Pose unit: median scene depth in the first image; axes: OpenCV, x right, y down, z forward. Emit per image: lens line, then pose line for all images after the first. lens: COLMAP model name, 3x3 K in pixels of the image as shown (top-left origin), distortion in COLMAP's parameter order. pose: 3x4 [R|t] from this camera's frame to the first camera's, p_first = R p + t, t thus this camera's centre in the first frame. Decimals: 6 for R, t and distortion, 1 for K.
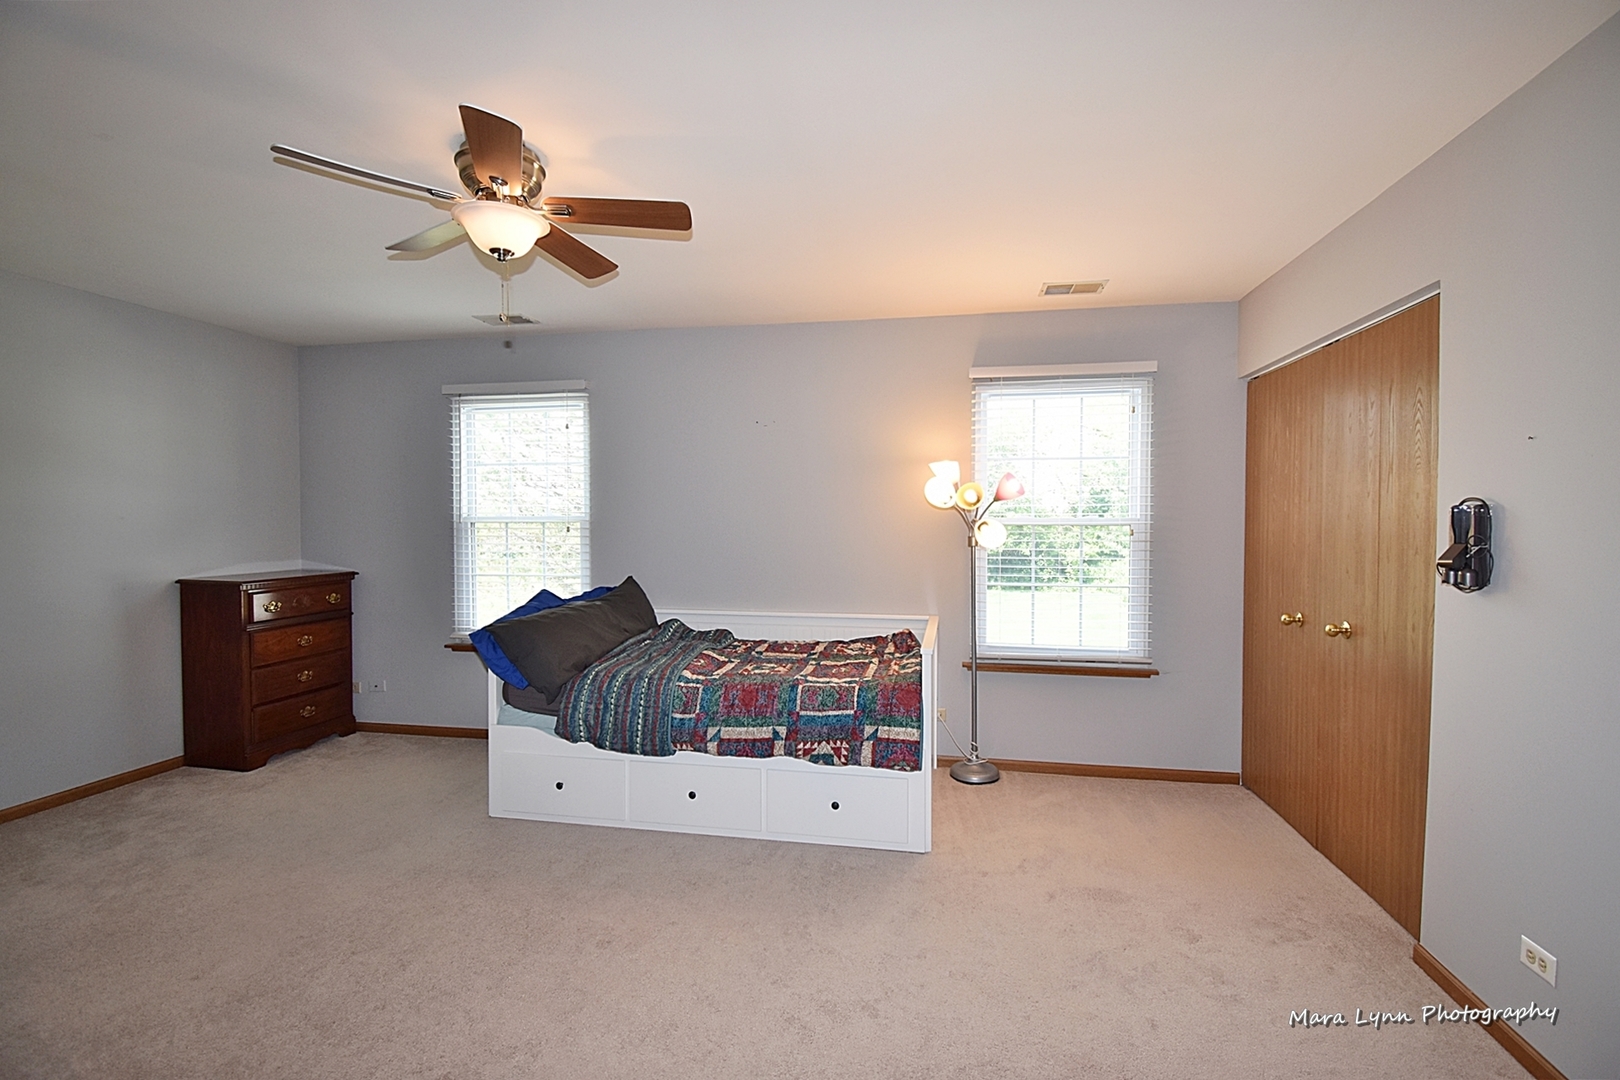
lens RADIAL K [[722.0, 0, 804.5], [0, 722.0, 536.5], [0, 0, 1]] dist [0.010986, -0.021174]
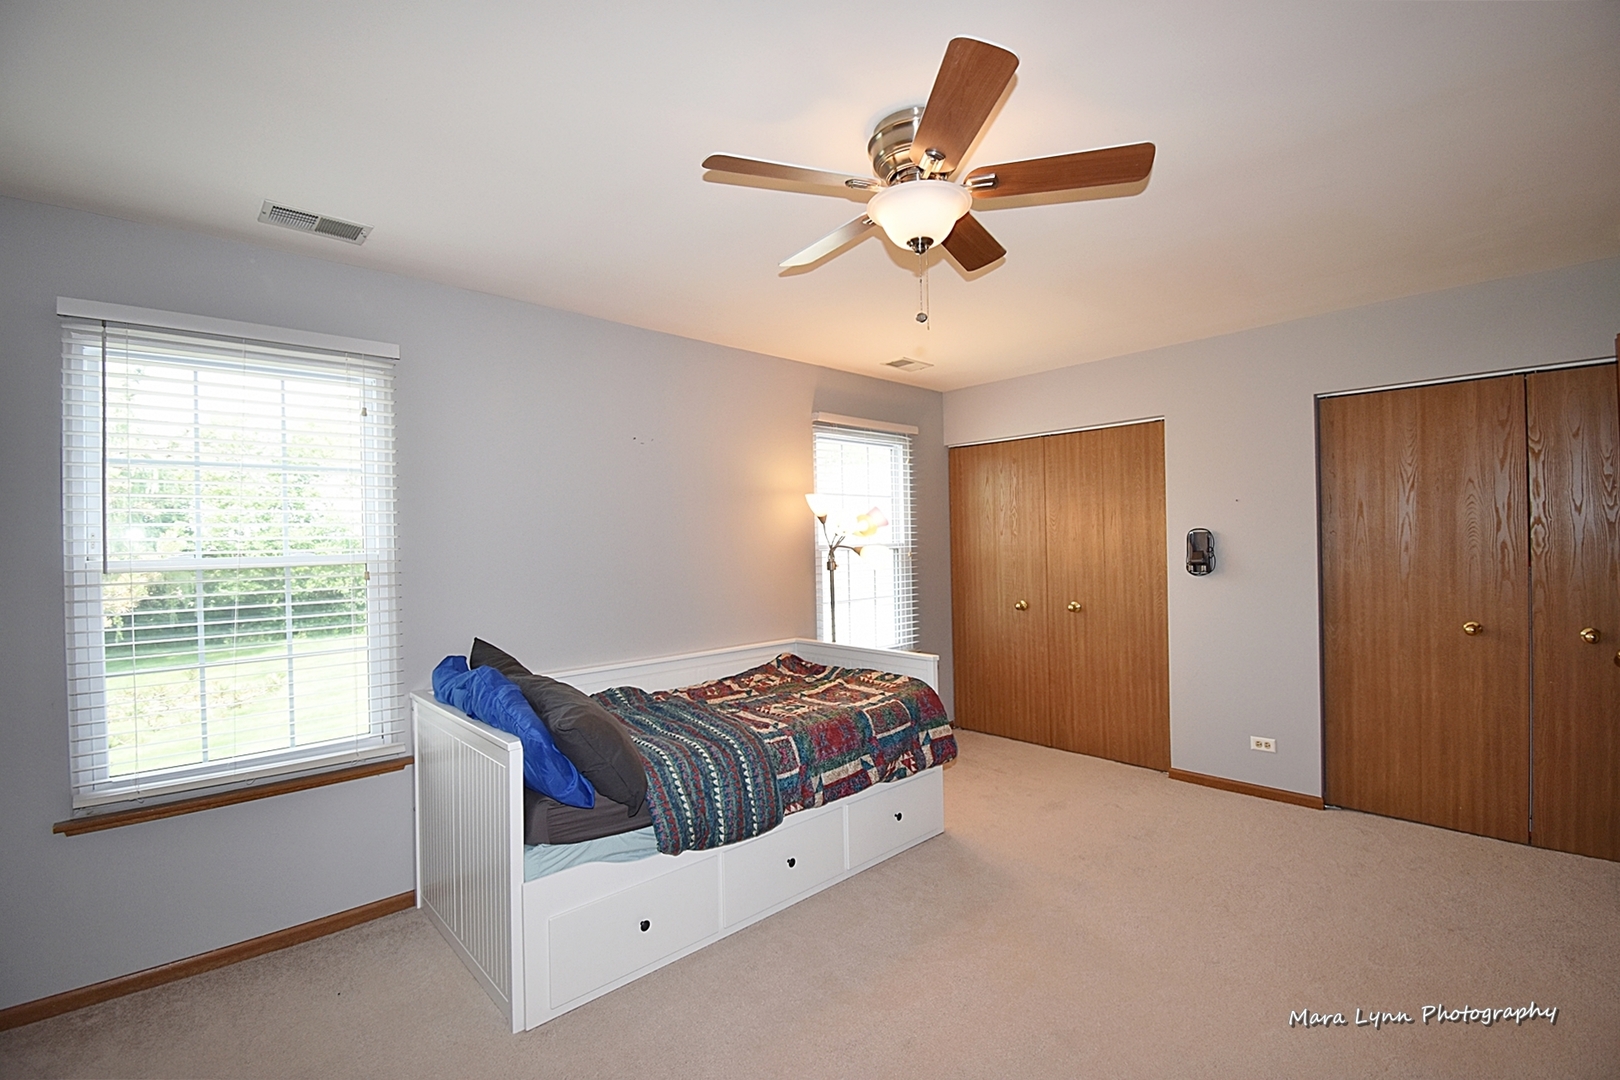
lens RADIAL K [[722.0, 0, 815.5], [0, 722.0, 534.9], [0, 0, 1]] dist [0.010986, -0.021174]
pose [[0.583764, -0.006779, 0.811895, -0.874920], [0.039587, 0.999013, -0.020122, -0.024692], [-0.810958, 0.043887, 0.583456, 0.453236]]
